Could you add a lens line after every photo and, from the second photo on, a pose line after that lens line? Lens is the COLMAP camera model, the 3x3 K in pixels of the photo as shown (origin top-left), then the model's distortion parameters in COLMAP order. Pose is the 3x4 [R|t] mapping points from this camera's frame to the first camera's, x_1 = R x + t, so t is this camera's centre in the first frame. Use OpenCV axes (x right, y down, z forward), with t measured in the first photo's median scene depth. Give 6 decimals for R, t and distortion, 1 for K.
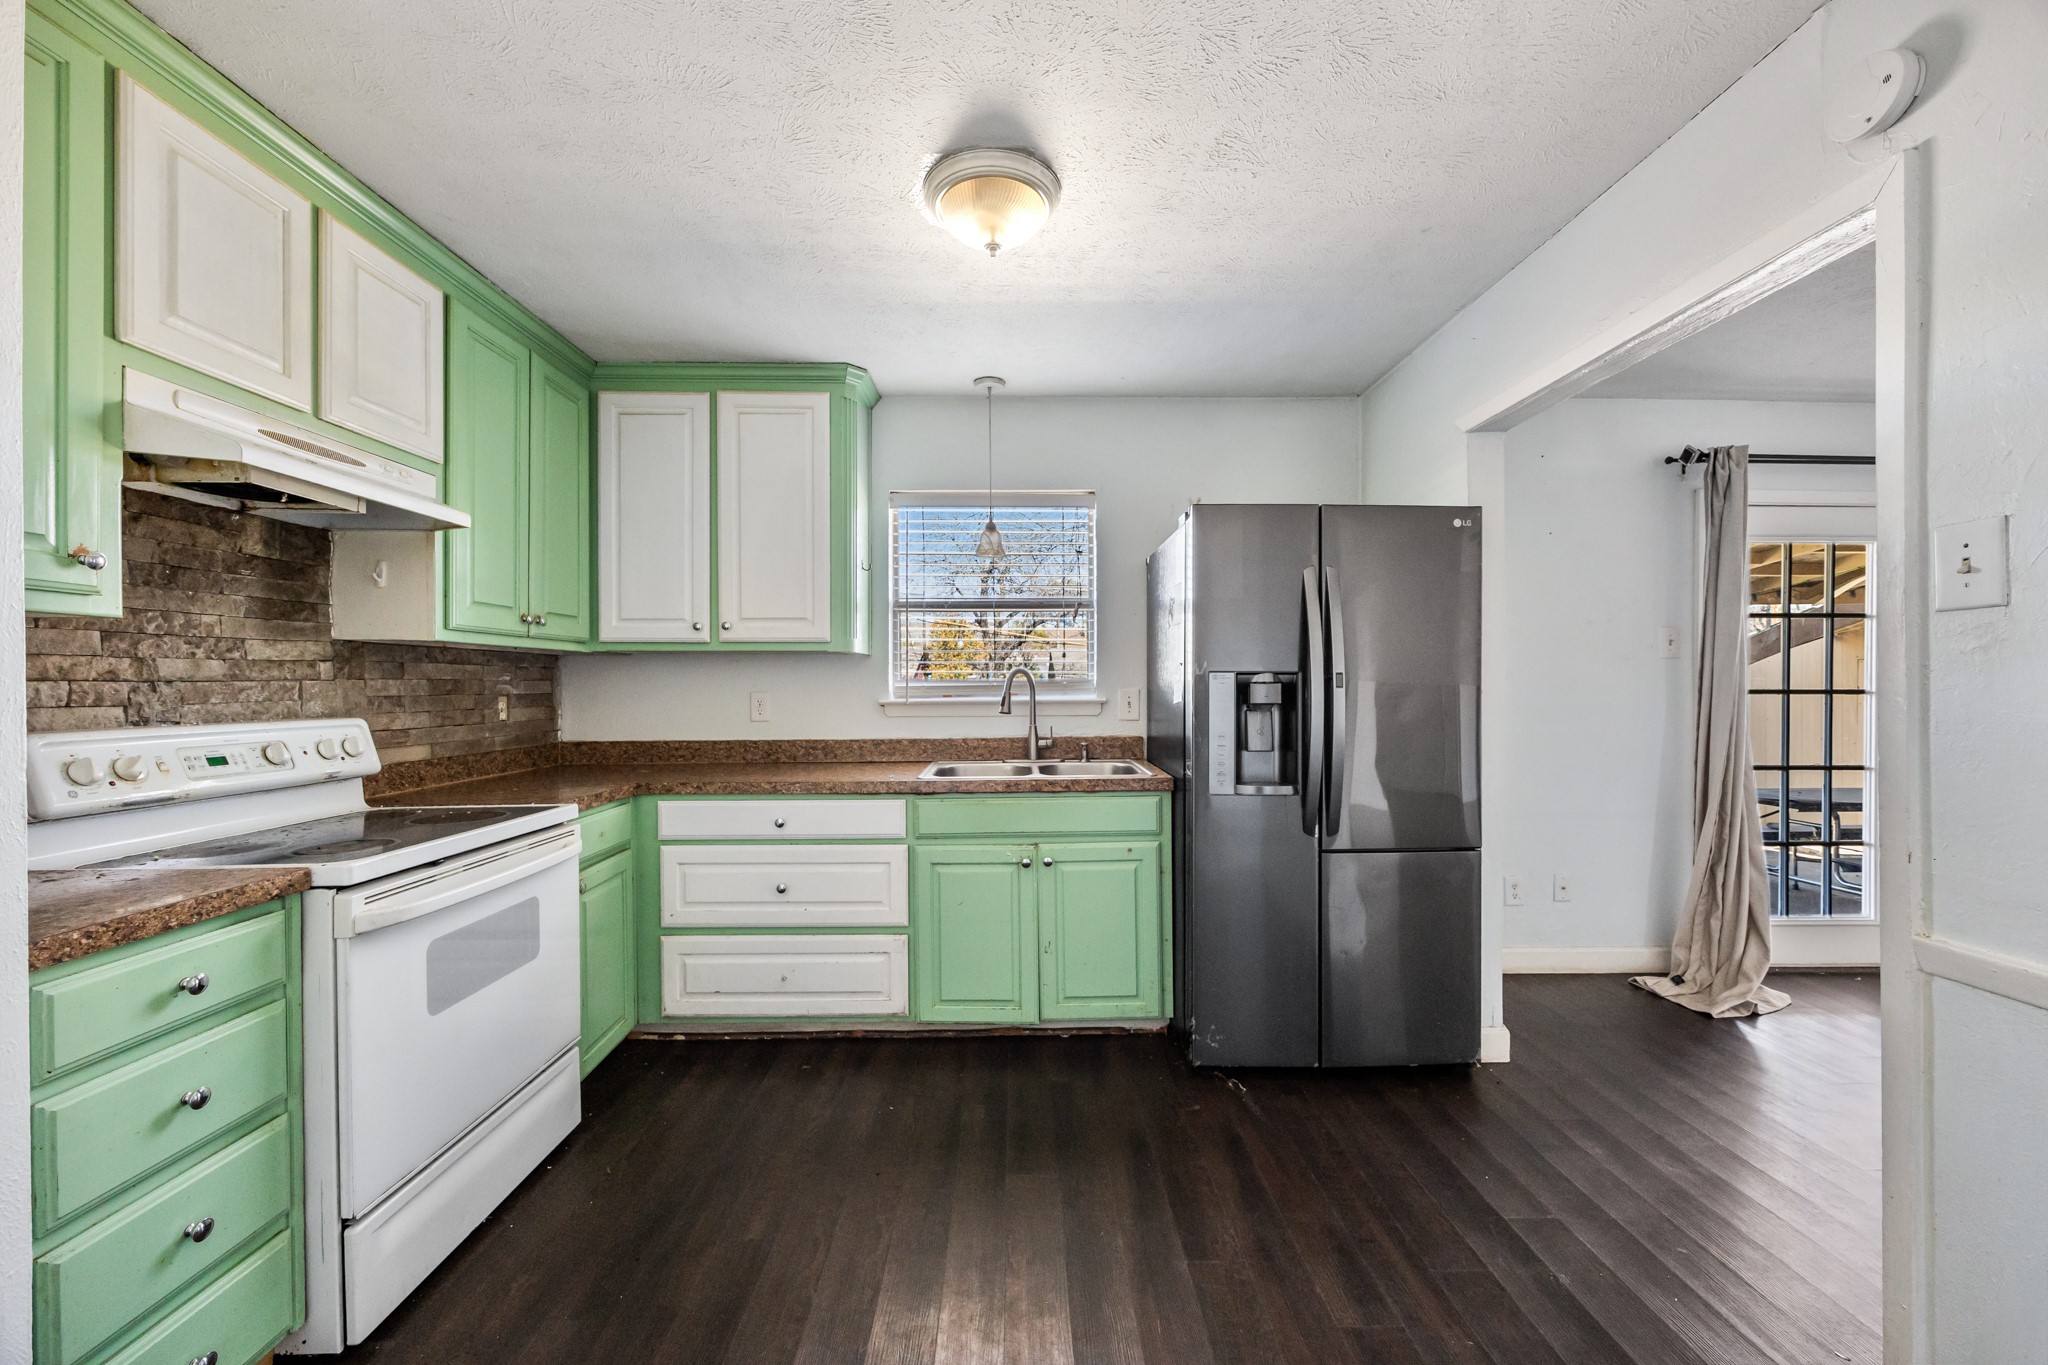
lens RADIAL K [[781.2, 0, 1019.3], [0, 781.2, 690.5], [0, 0, 1]] dist [-0.002884, 0.000019]
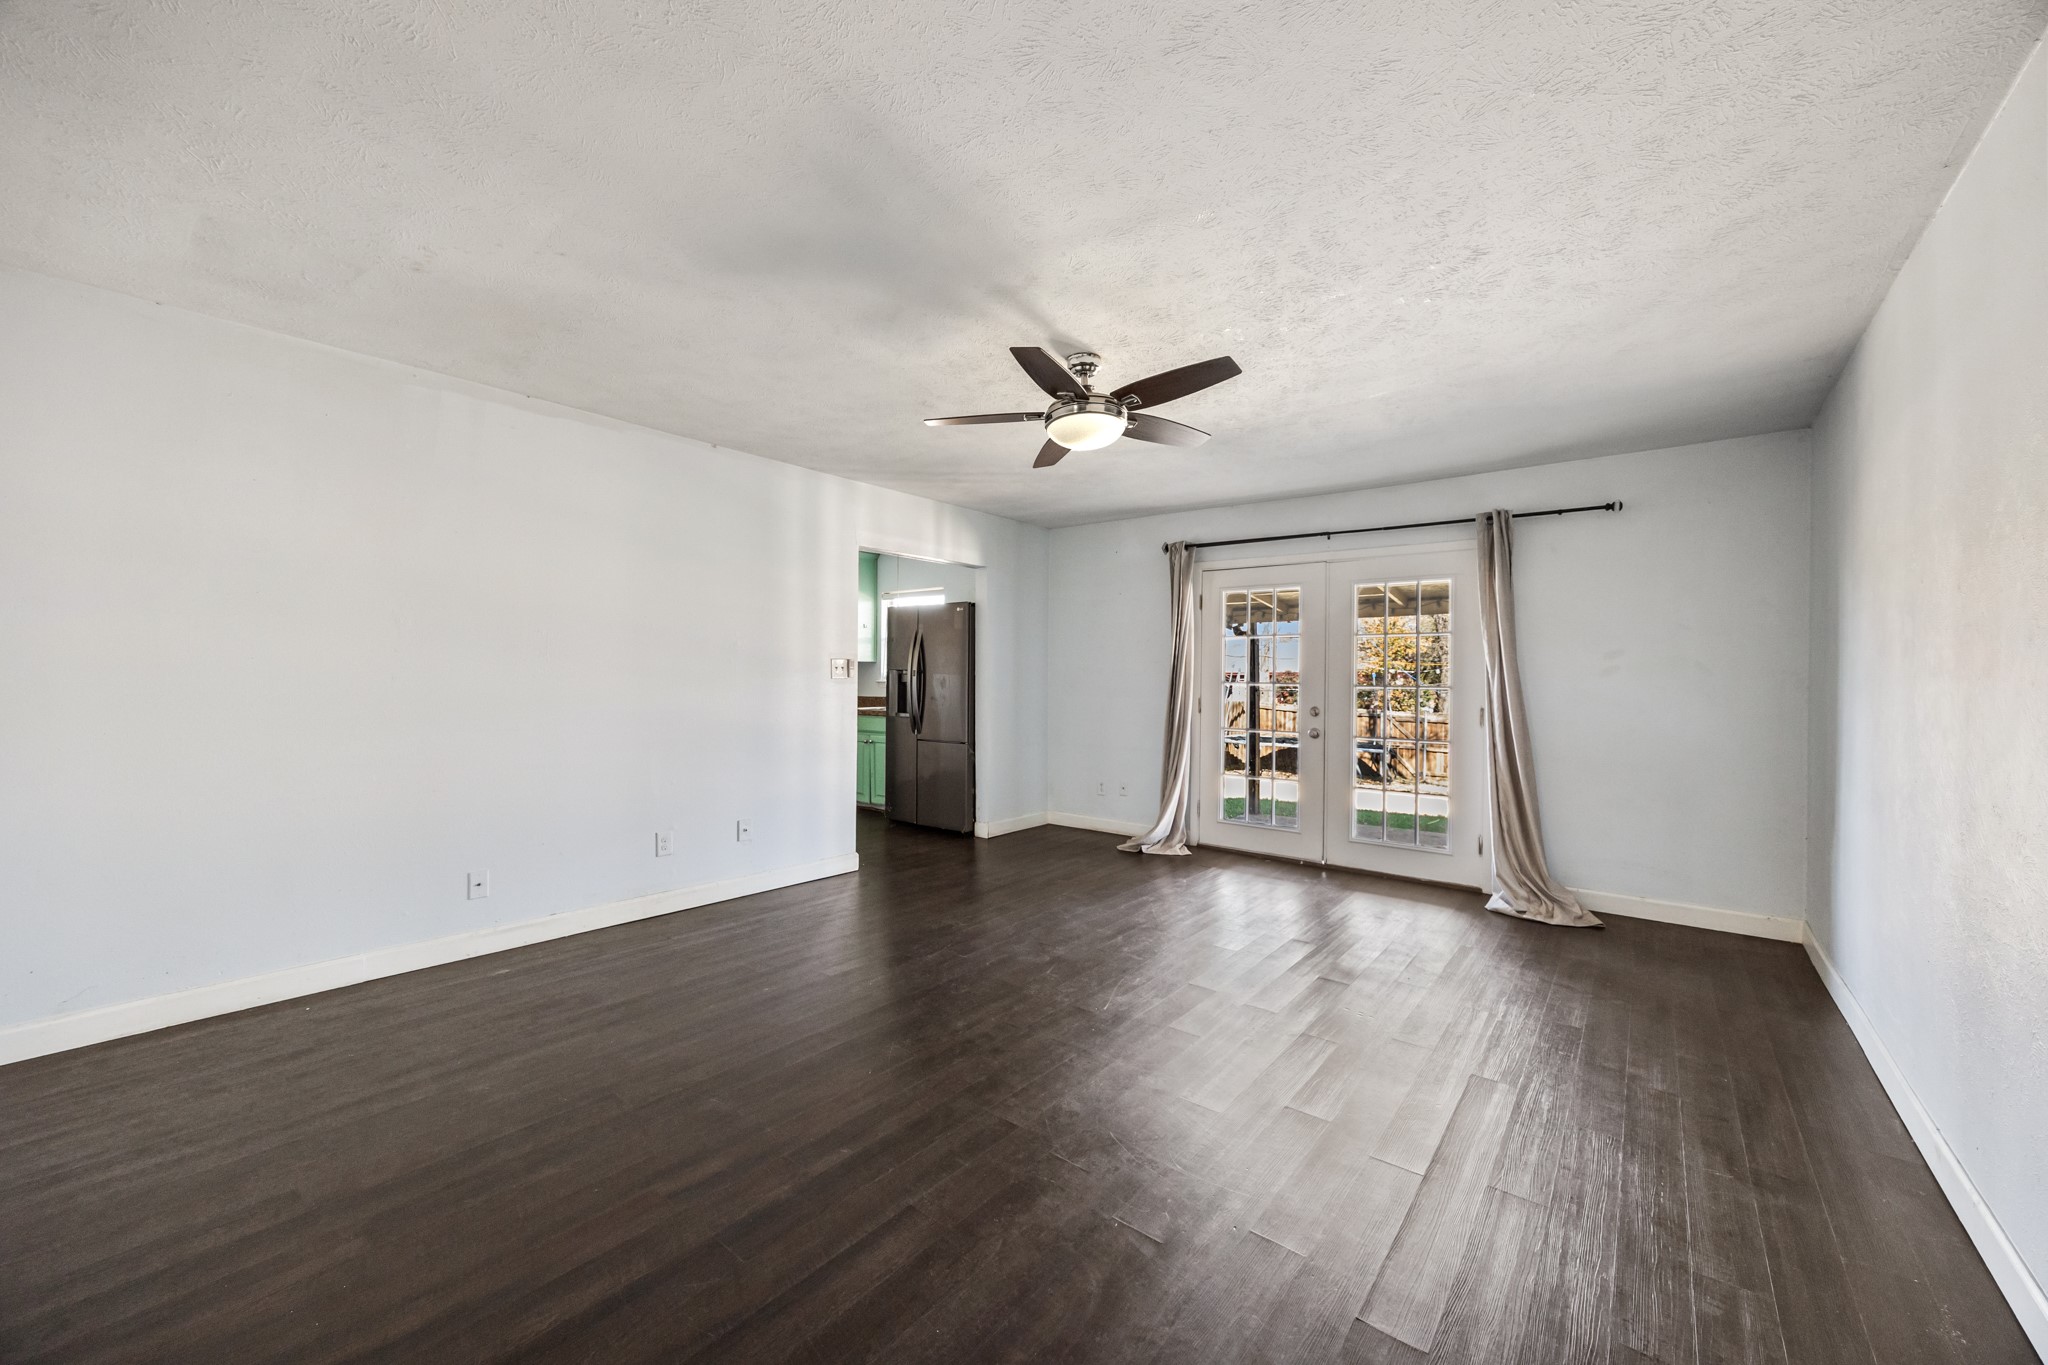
lens RADIAL K [[781.2, 0, 1025.6], [0, 781.2, 680.7], [0, 0, 1]] dist [-0.002884, 0.000019]
pose [[0.782360, 0.015624, -0.622631, 2.239256], [-0.019882, 0.999802, 0.000106, 0.010326], [0.622510, 0.012297, 0.782516, -0.764713]]
